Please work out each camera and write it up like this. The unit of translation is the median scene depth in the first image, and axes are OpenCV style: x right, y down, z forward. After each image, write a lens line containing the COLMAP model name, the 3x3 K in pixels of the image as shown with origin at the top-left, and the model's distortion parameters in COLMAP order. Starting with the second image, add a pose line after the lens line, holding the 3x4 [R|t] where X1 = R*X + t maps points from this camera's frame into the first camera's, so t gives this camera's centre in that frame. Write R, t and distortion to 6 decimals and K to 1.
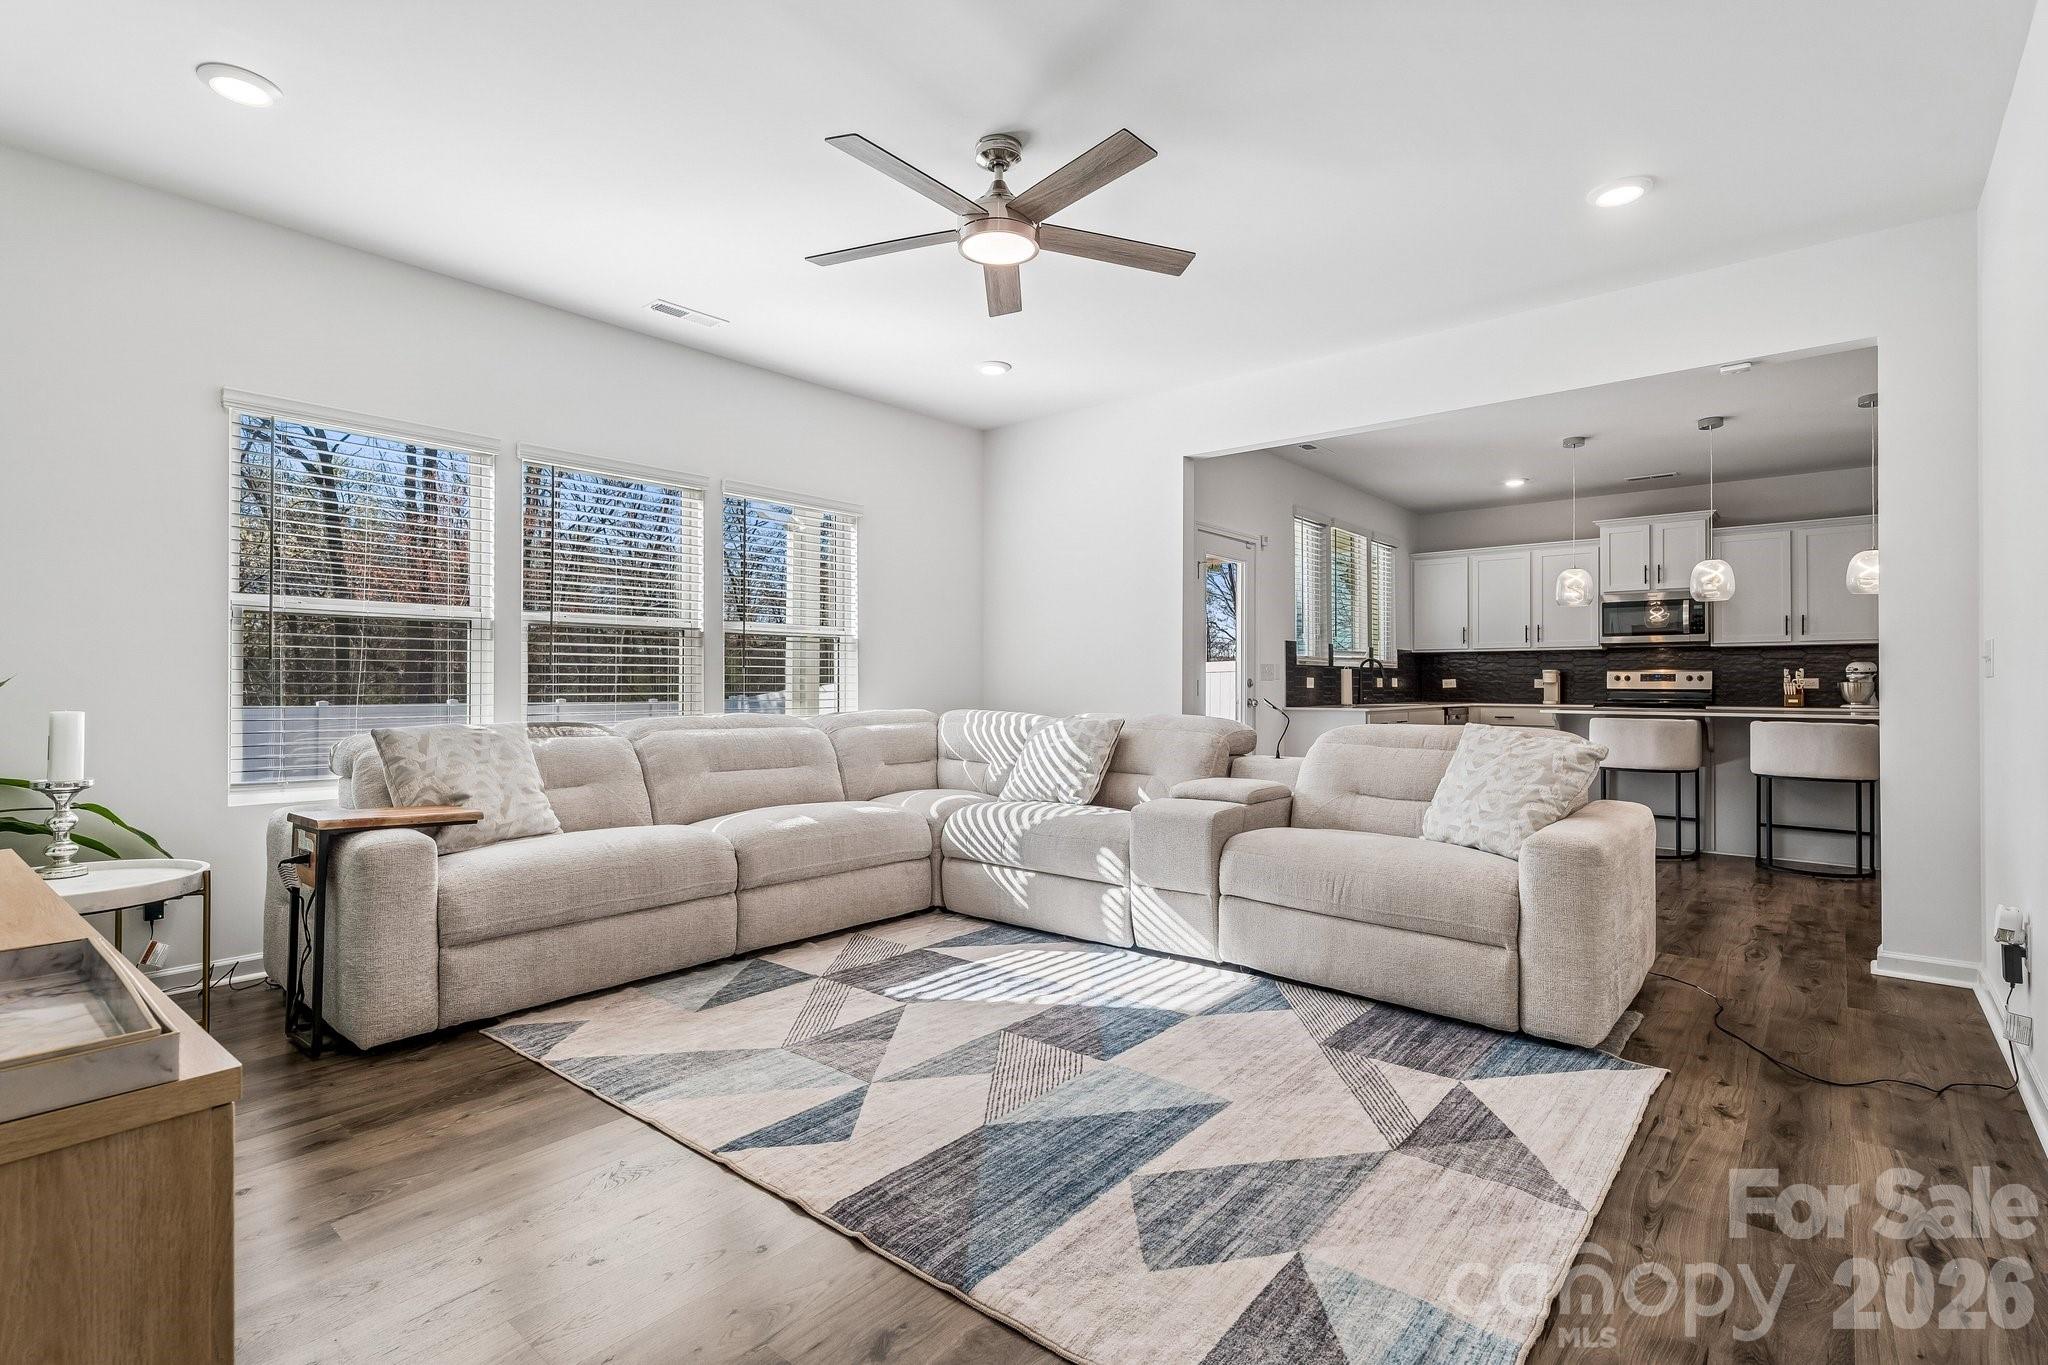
lens RADIAL K [[952.4, 0, 1022.9], [0, 952.4, 681.6], [0, 0, 1]] dist [0.001064, 0.001240]
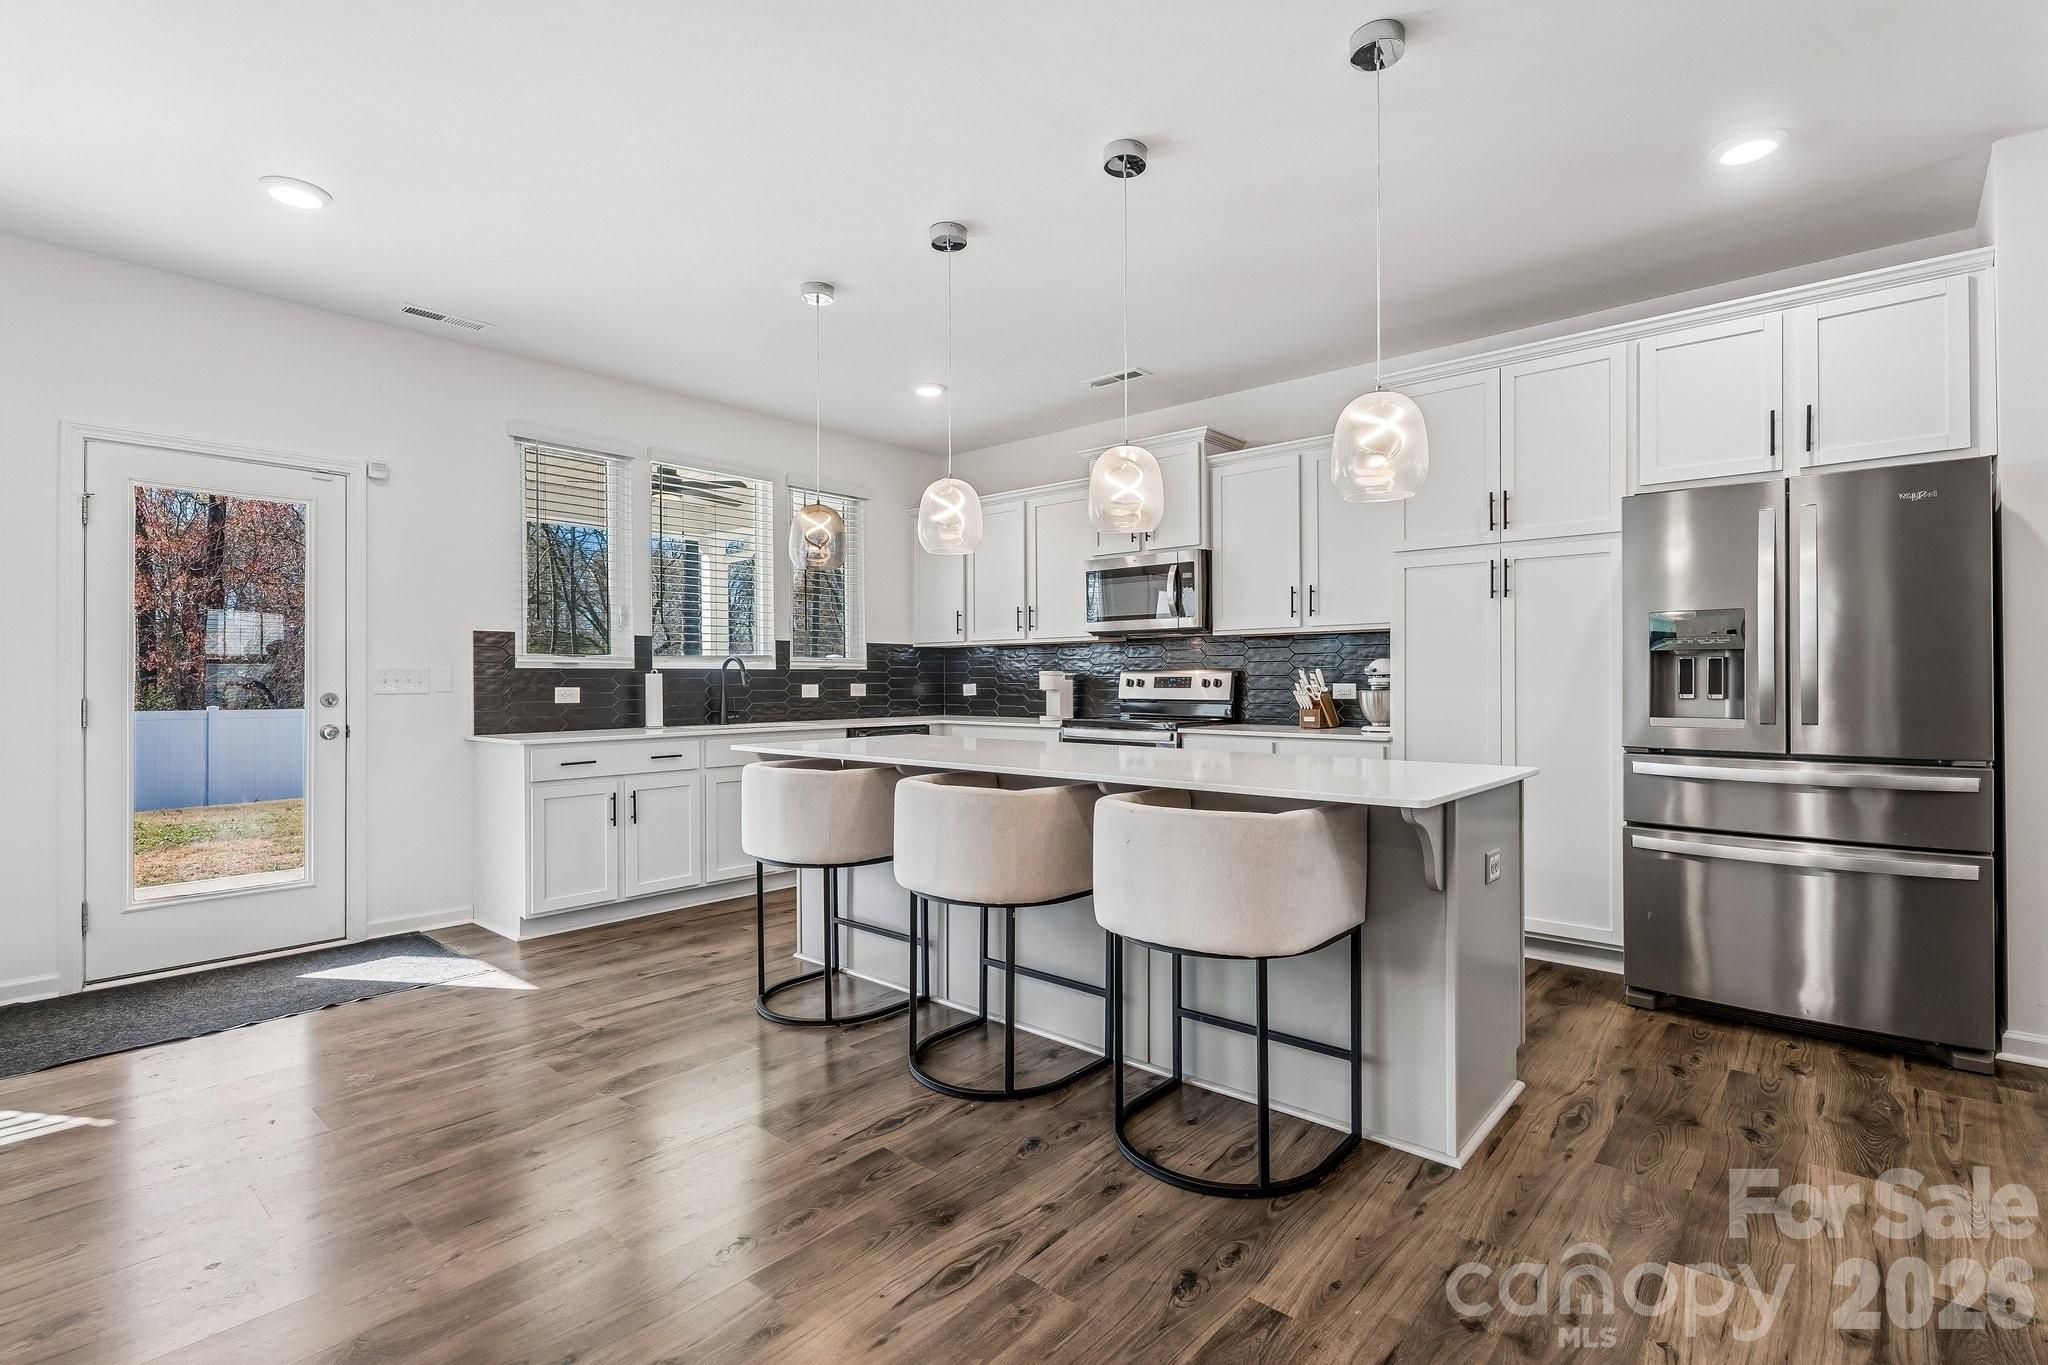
lens RADIAL K [[952.4, 0, 1029.3], [0, 952.4, 682.0], [0, 0, 1]] dist [0.001064, 0.001240]
pose [[0.999949, -0.006567, -0.007634, 0.556715], [0.006627, 0.999947, 0.007895, -0.009803], [0.007582, -0.007945, 0.999940, 0.314706]]
